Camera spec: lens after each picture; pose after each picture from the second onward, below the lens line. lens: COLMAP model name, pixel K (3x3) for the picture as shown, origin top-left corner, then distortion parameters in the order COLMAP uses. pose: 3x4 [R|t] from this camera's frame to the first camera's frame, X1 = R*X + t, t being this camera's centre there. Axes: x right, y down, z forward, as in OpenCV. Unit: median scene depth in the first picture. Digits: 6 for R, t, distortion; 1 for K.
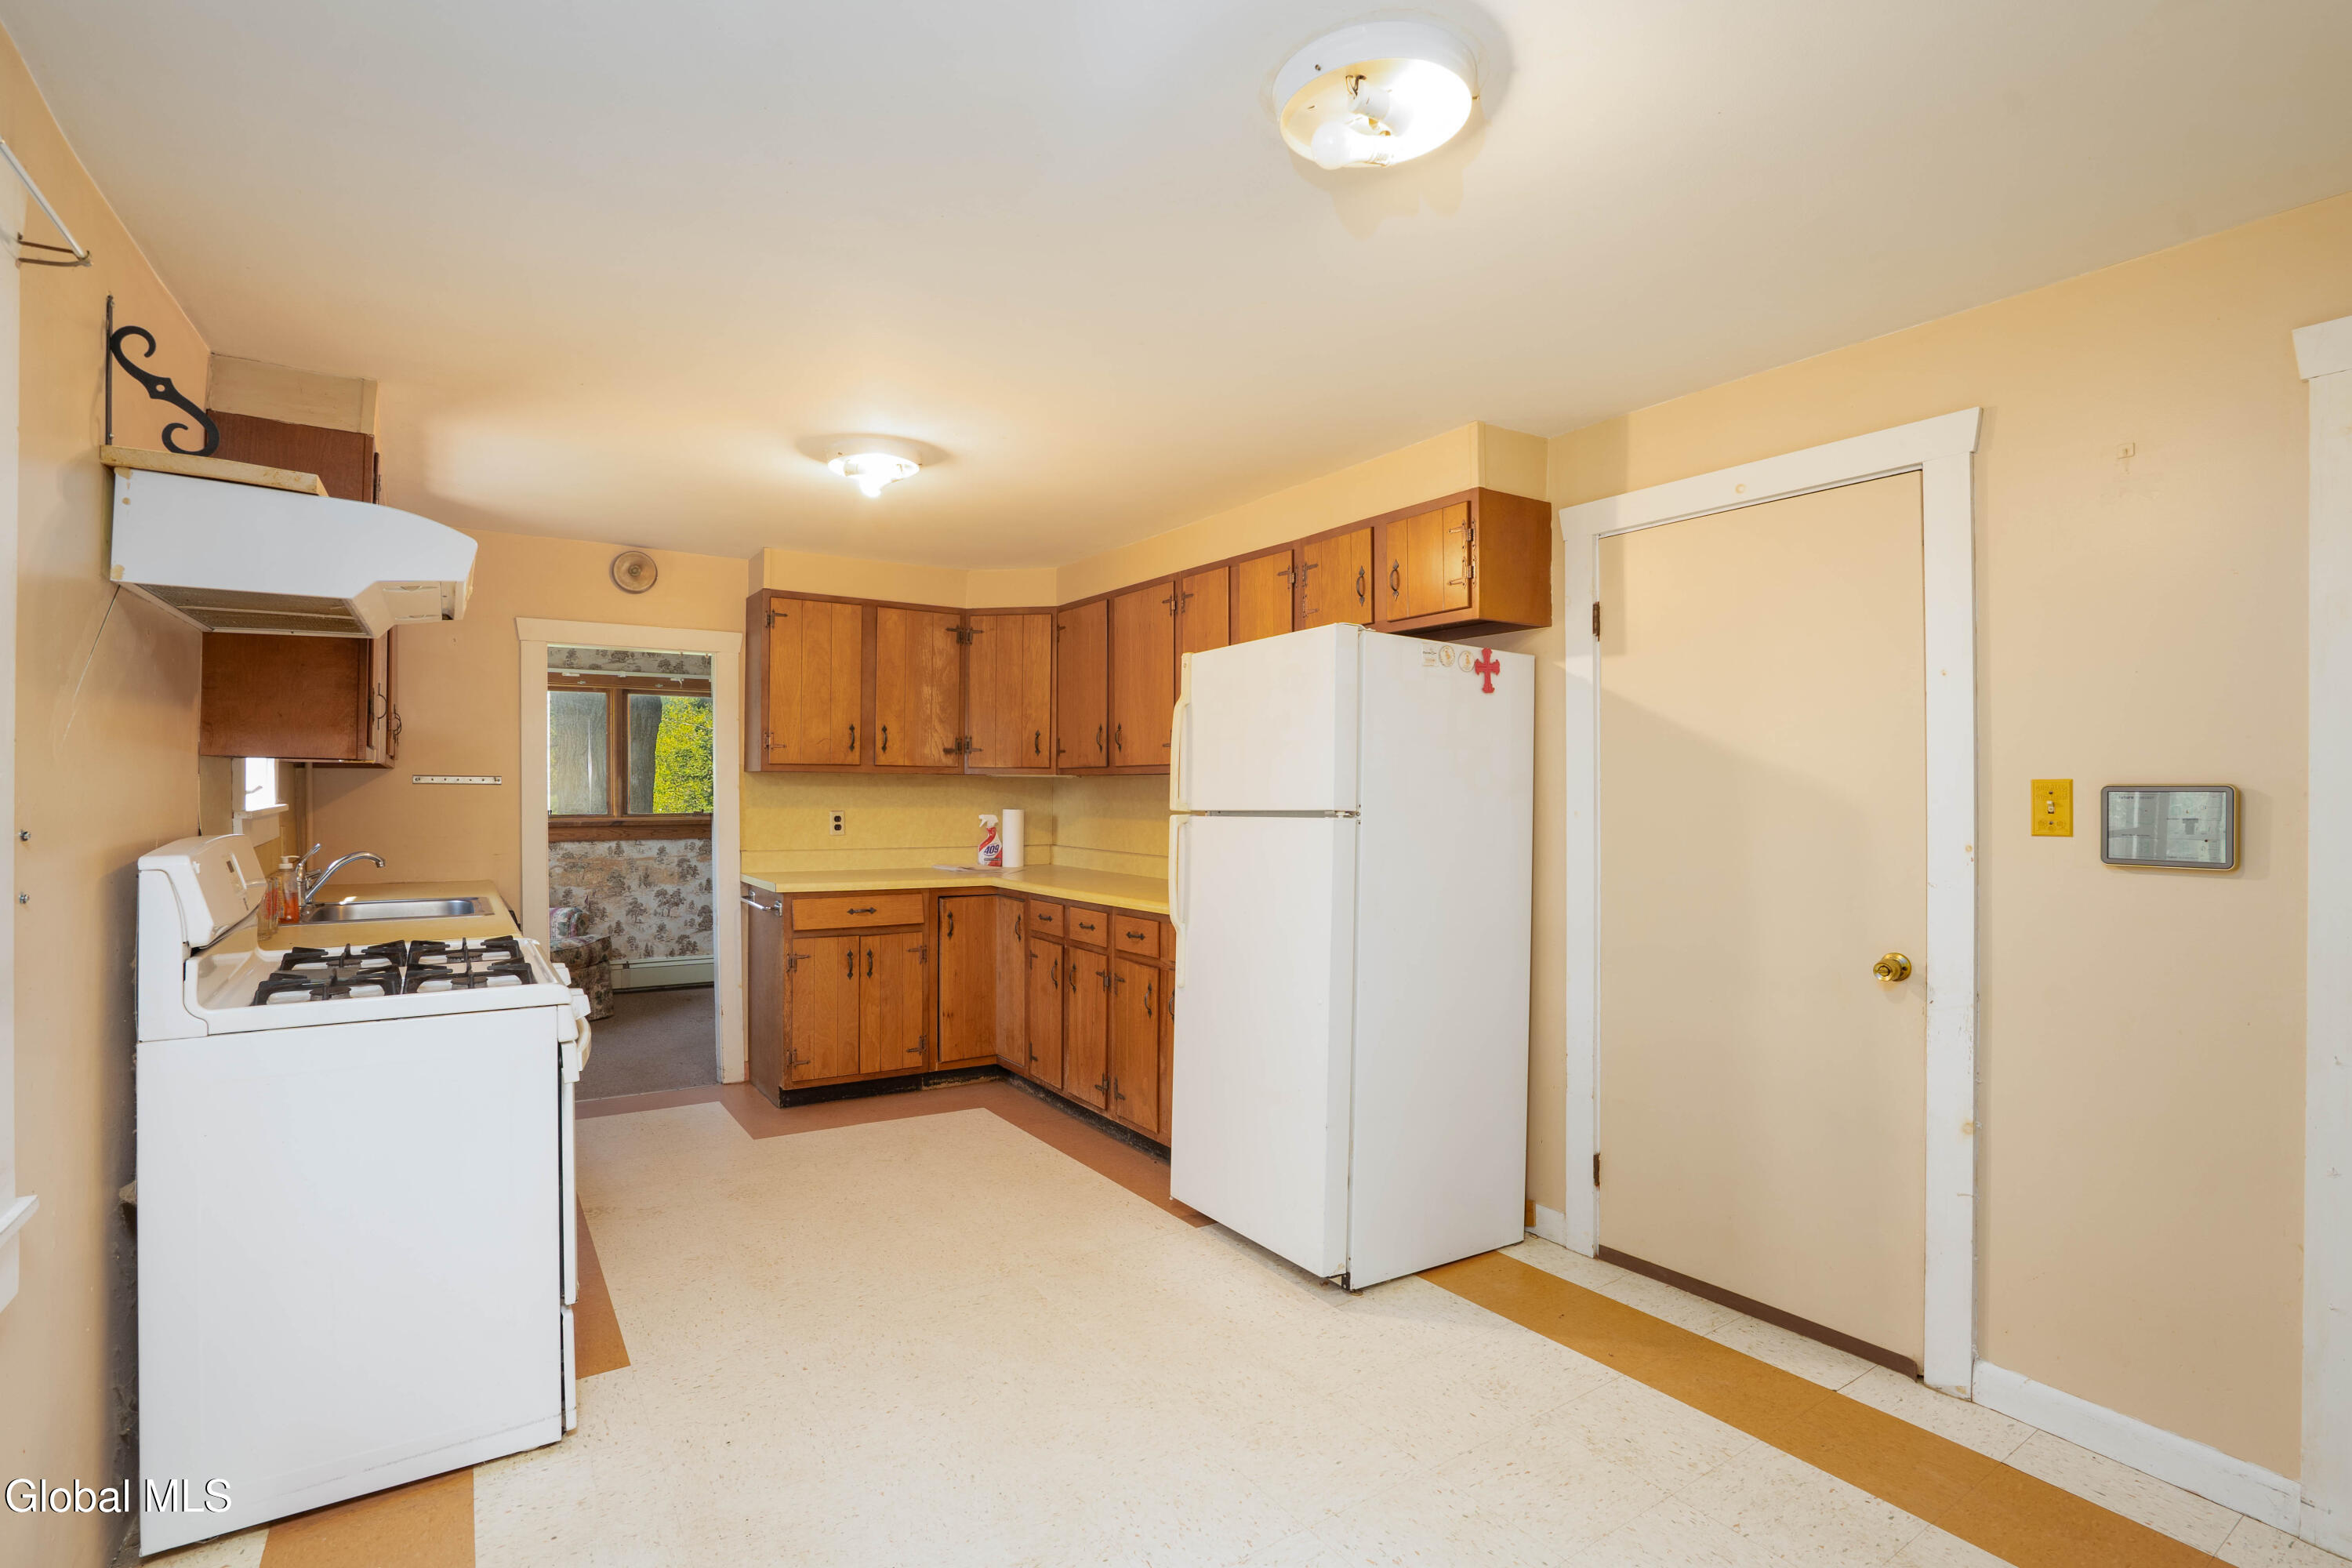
lens RADIAL K [[1089.6, 0, 1171.6], [0, 1089.6, 787.3], [0, 0, 1]] dist [-0.016039, 0.000552]
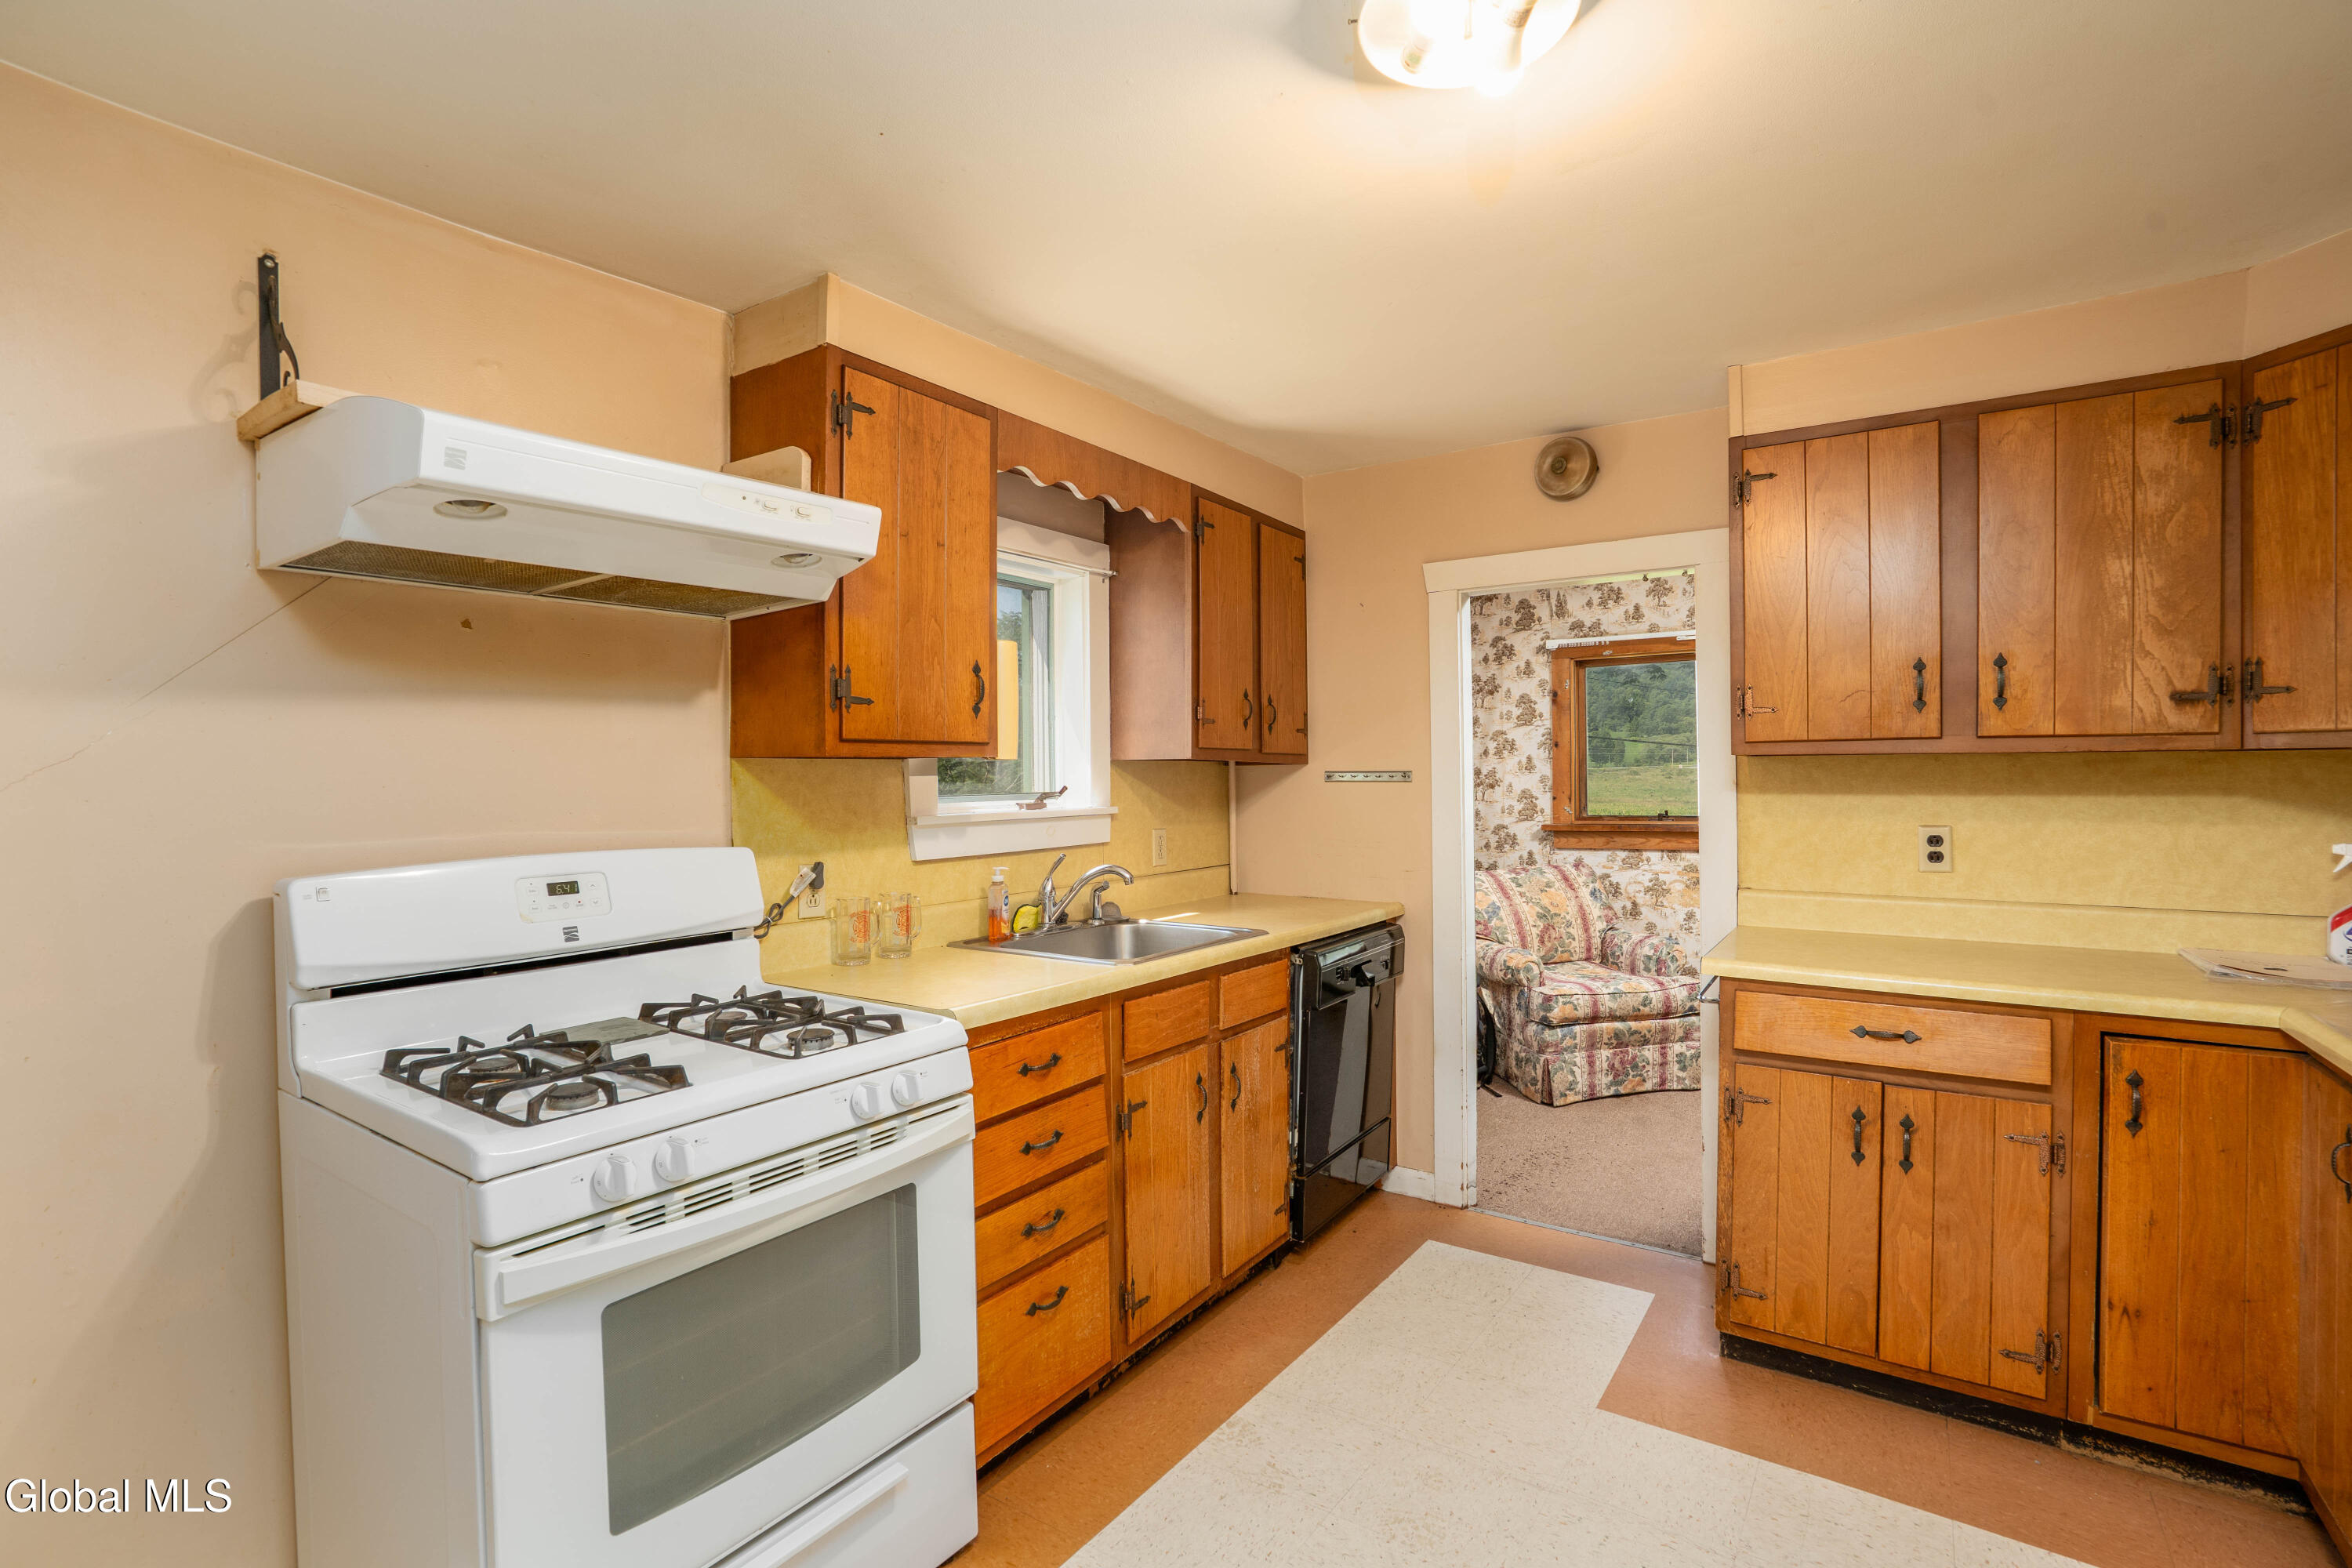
lens RADIAL K [[1089.6, 0, 1190.6], [0, 1089.6, 789.6], [0, 0, 1]] dist [-0.016039, 0.000552]
pose [[0.375235, 0.003312, -0.926924, 0.048858], [0.009496, 0.999927, 0.007417, -0.003555], [0.926881, -0.011585, 0.375176, 0.500280]]
